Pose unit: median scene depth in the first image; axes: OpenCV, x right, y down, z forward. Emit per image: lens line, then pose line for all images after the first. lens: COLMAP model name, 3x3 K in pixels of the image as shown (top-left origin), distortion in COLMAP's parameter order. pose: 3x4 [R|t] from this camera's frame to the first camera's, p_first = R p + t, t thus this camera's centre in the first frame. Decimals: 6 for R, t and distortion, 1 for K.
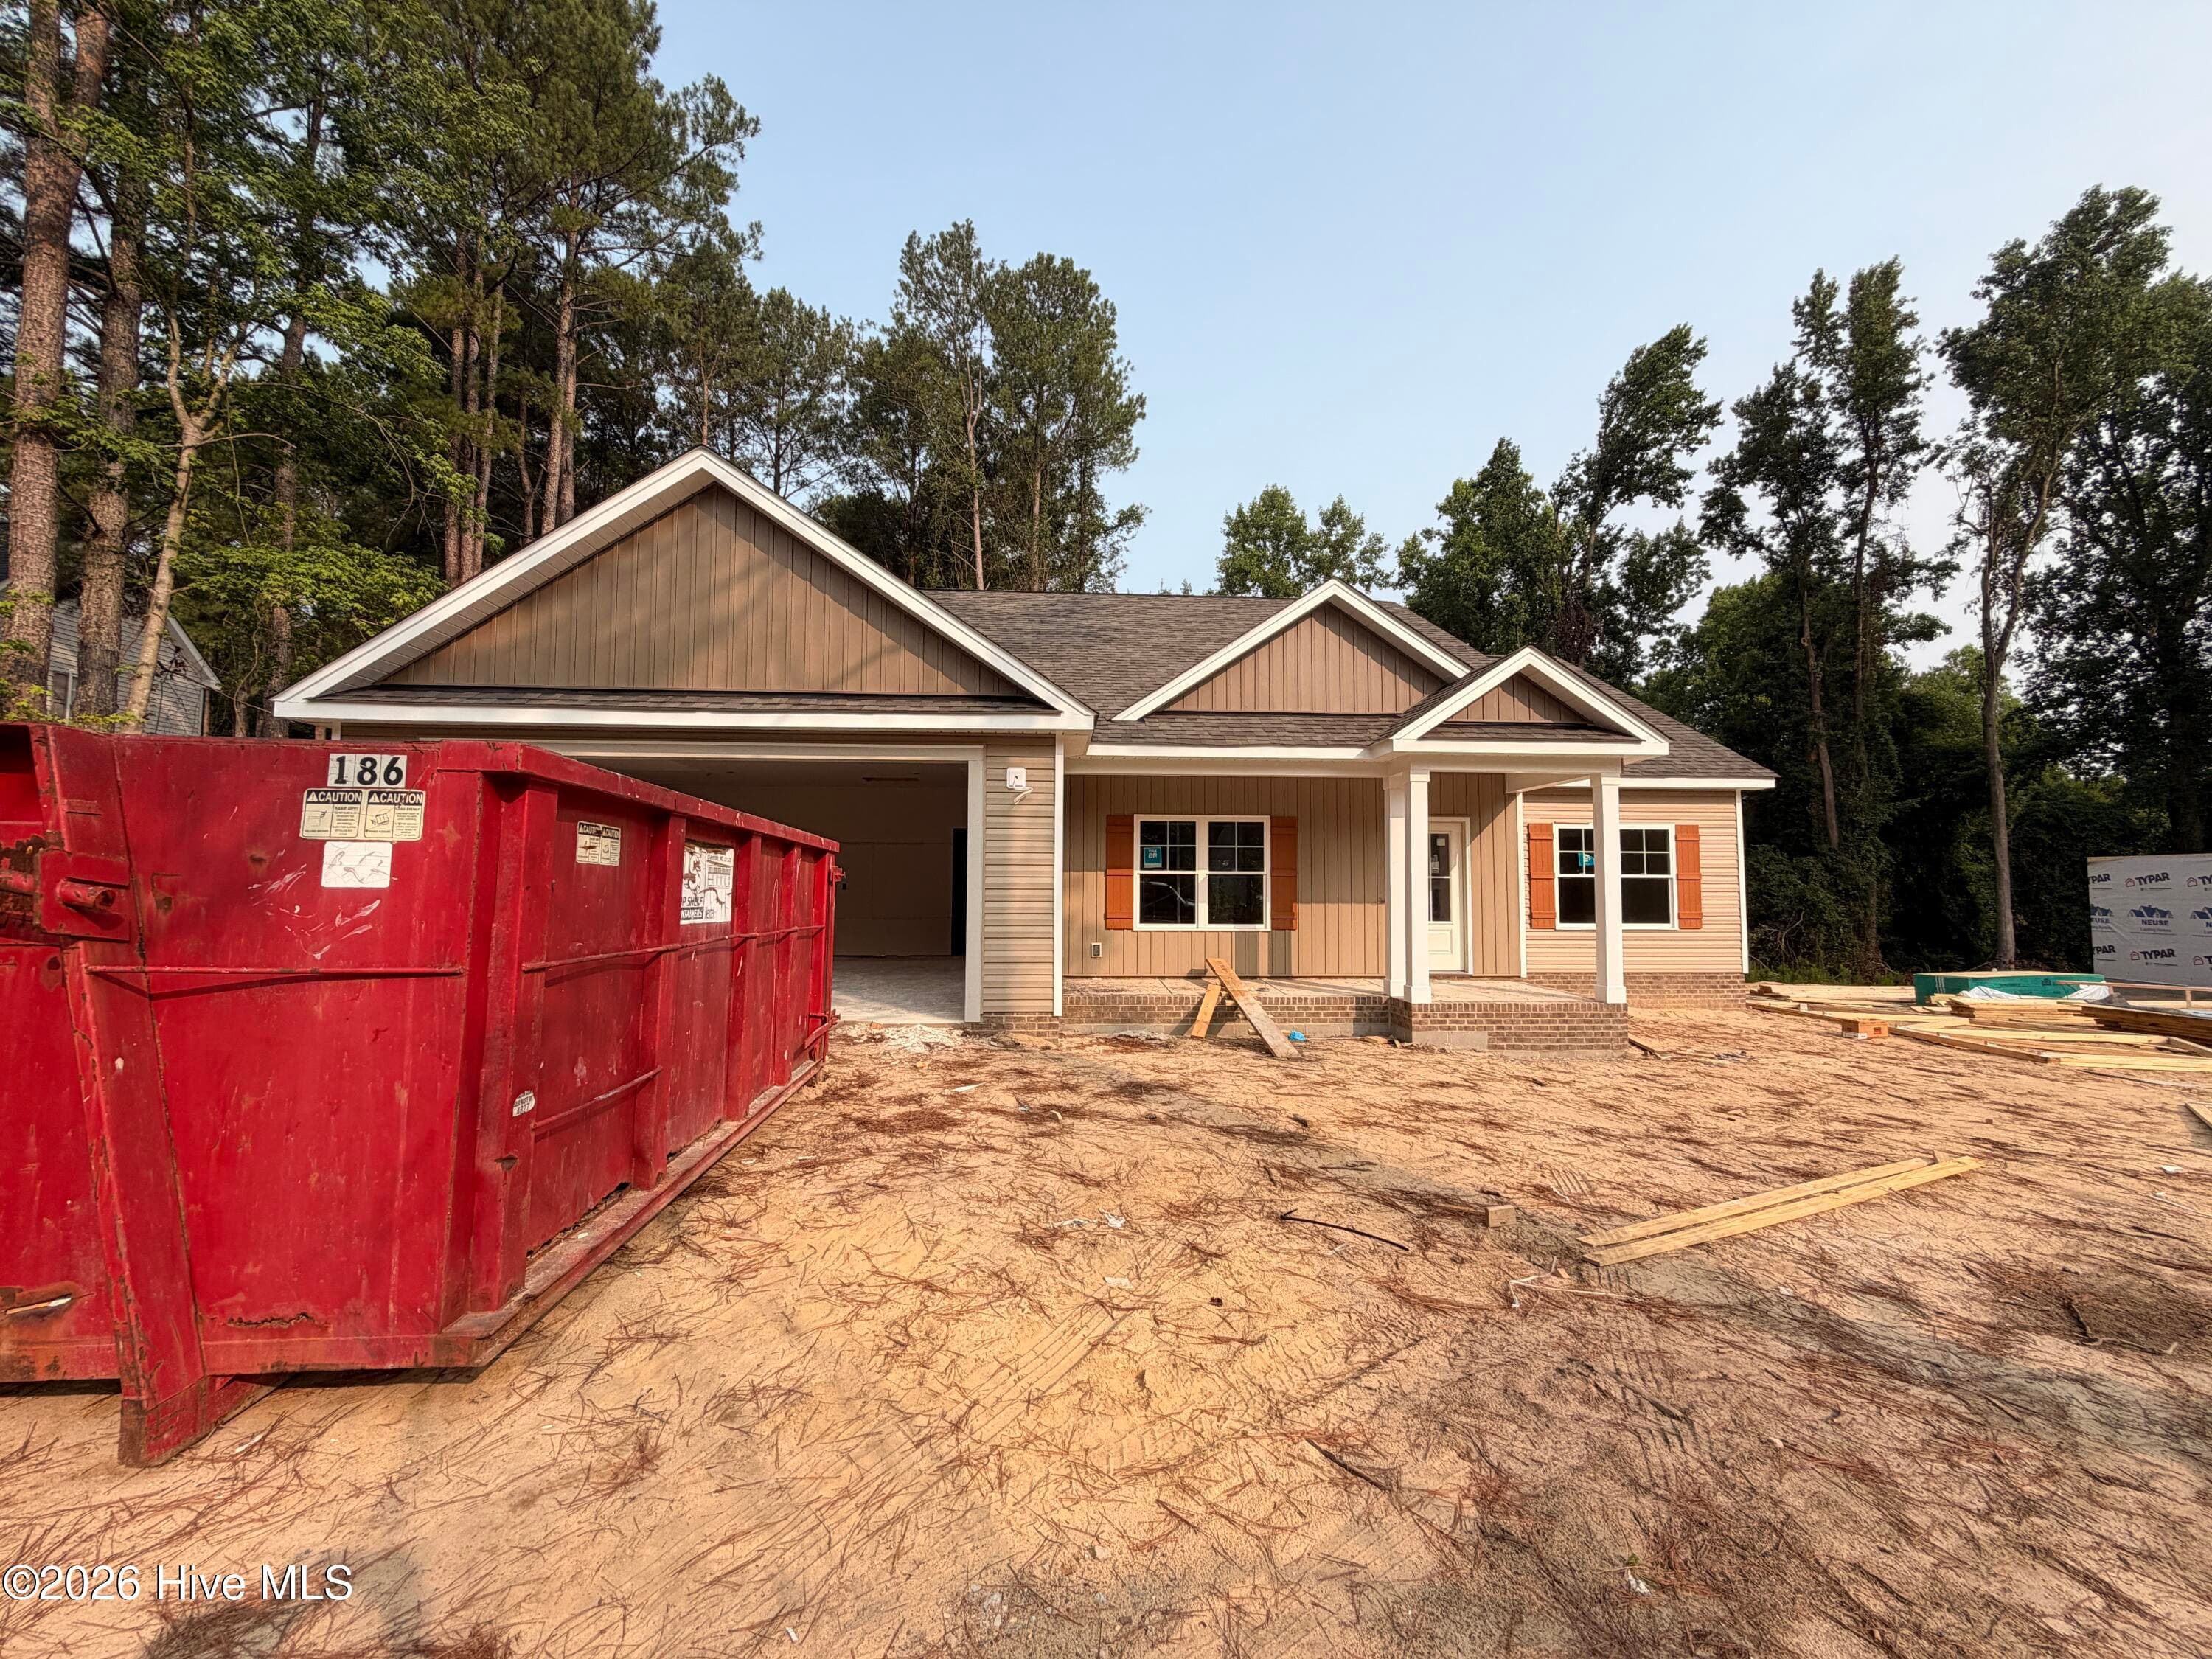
lens RADIAL K [[890.3, 0, 1102.7], [0, 890.3, 830.2], [0, 0, 1]] dist [-0.010813, 0.015677]
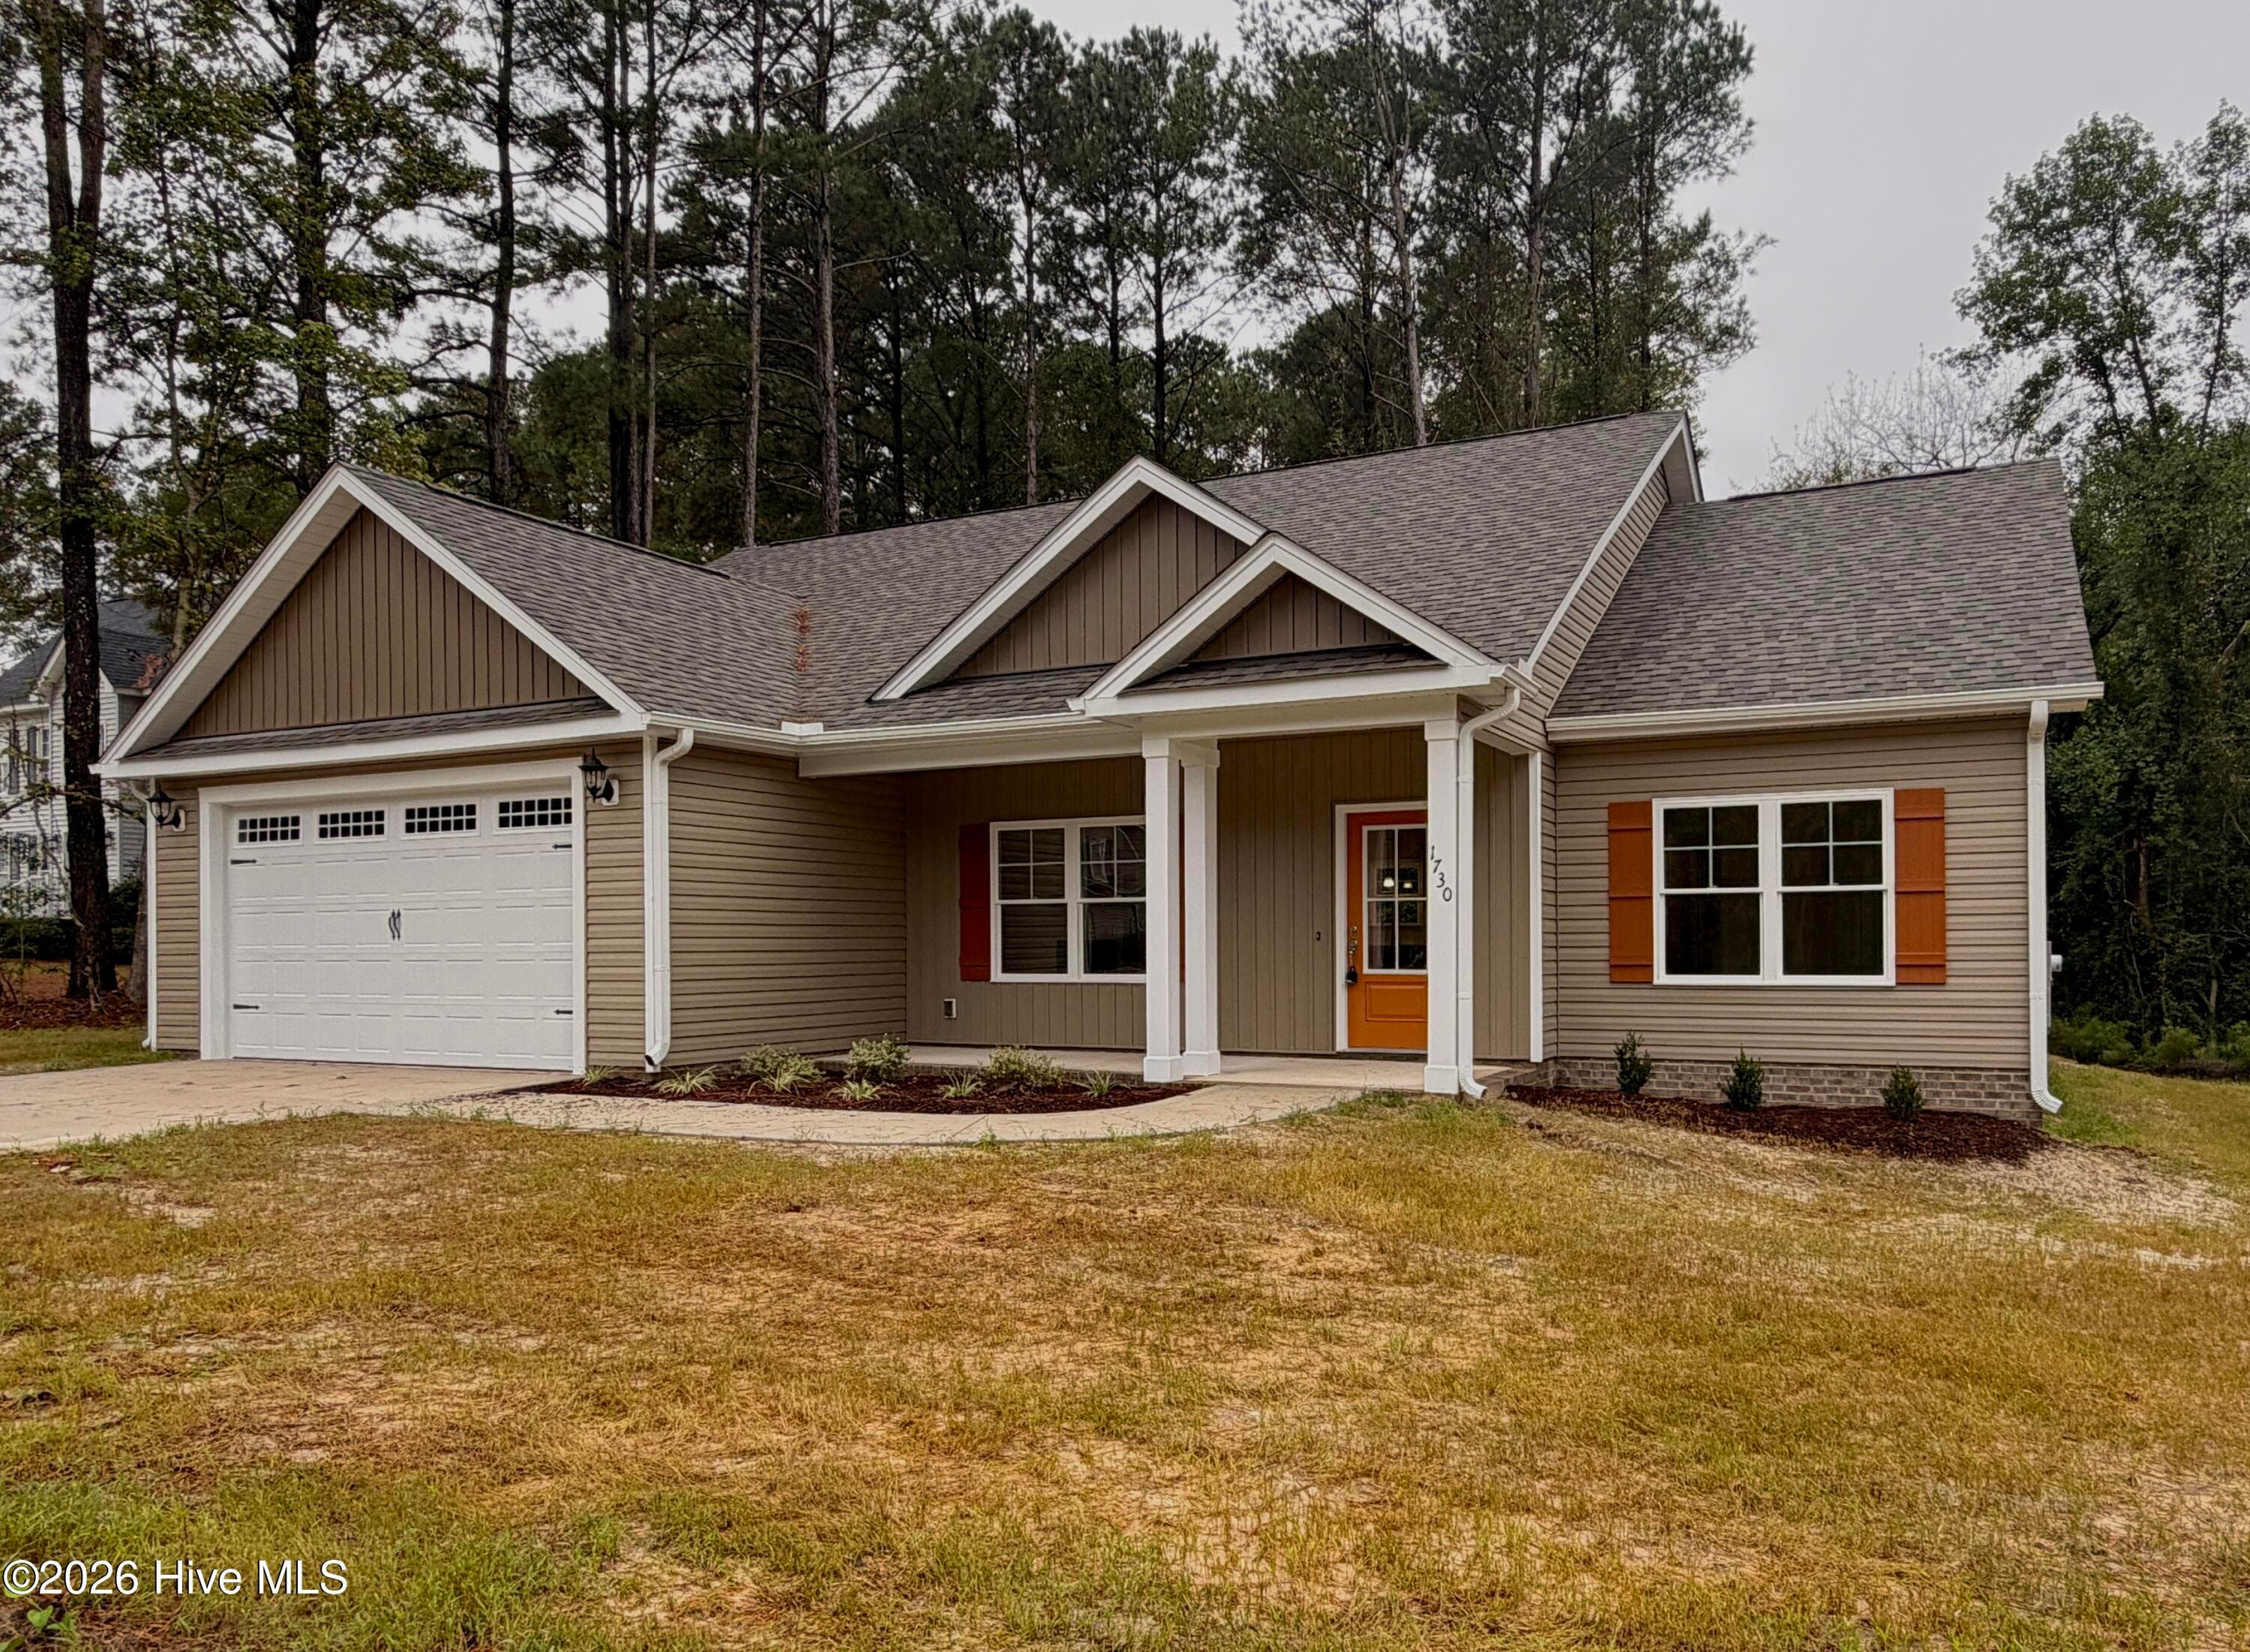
lens RADIAL K [[1540.7, 0, 1254.3], [0, 1540.7, 933.0], [0, 0, 1]] dist [-0.000934, -0.000599]
pose [[0.875132, -0.013507, -0.483696, 0.304258], [0.041717, 0.997995, 0.047609, 0.007892], [0.482083, -0.061842, 0.873940, 0.001281]]
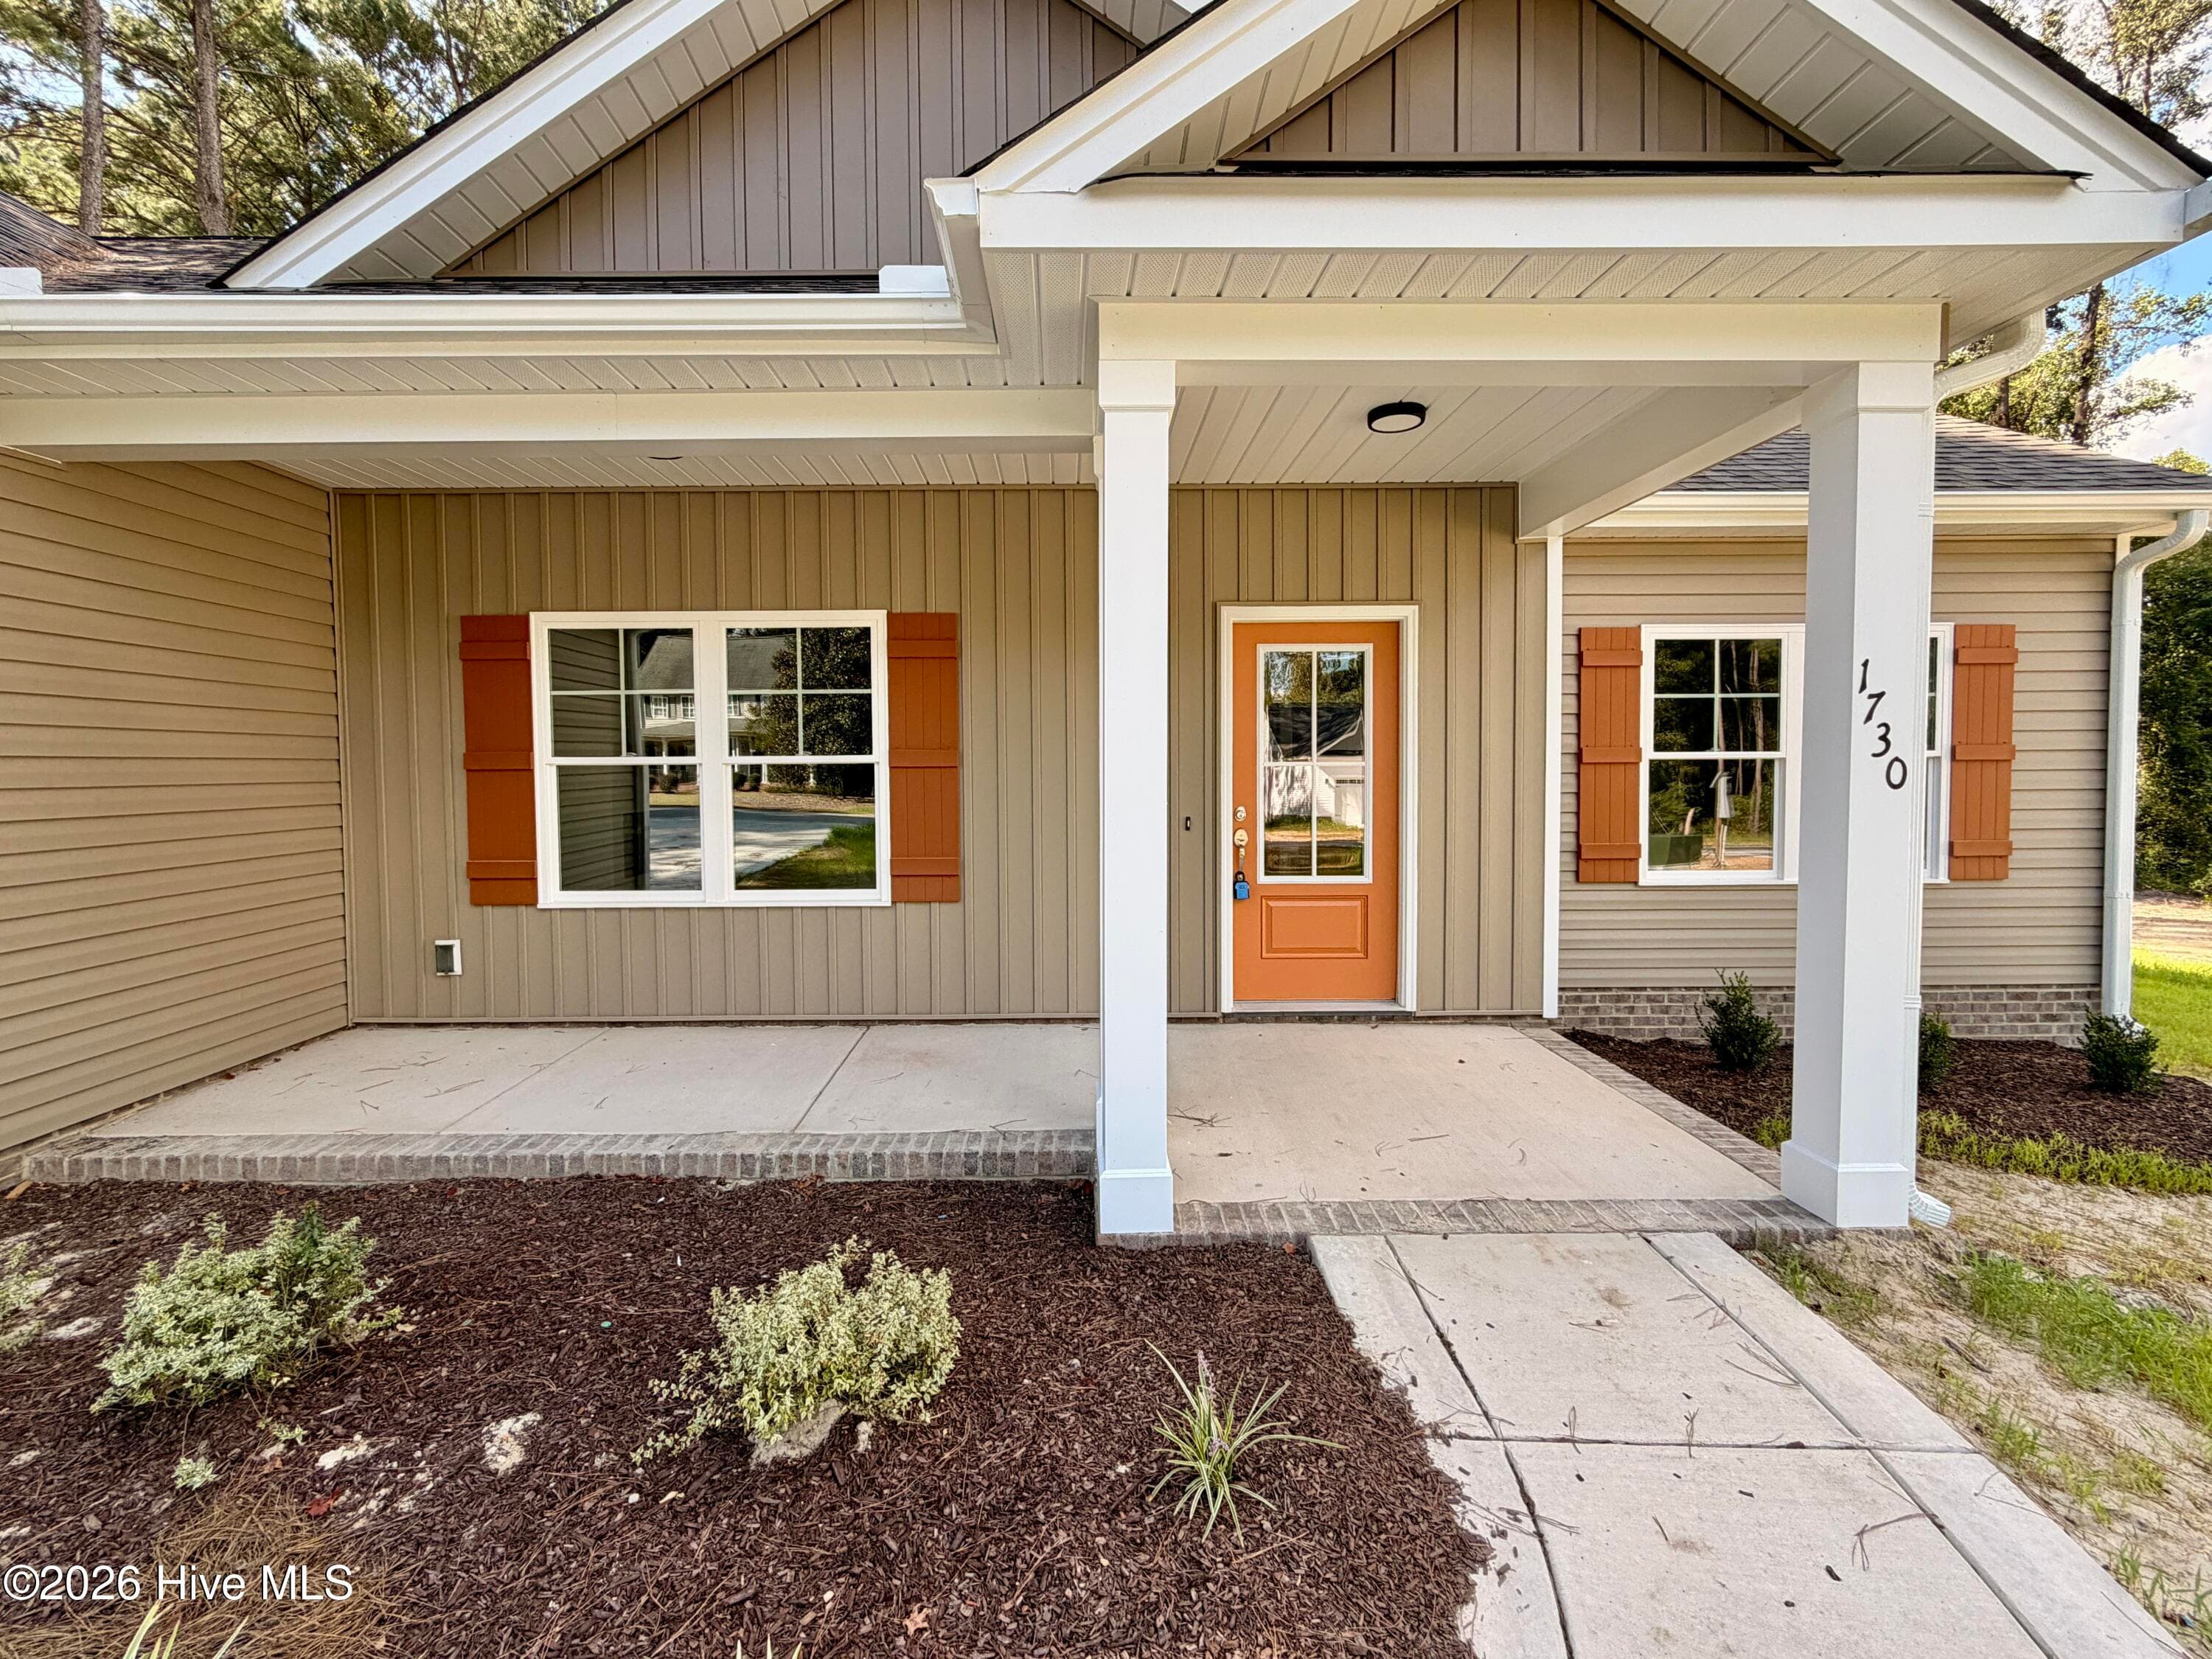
lens RADIAL K [[938.4, 0, 1074.9], [0, 938.4, 798.7], [0, 0, 1]] dist [-0.000815, 0.000654]
pose [[0.998139, -0.009993, -0.060152, 0.108865], [0.015804, 0.995168, 0.096909, 0.009955], [0.058892, -0.097679, 0.993474, 0.220153]]
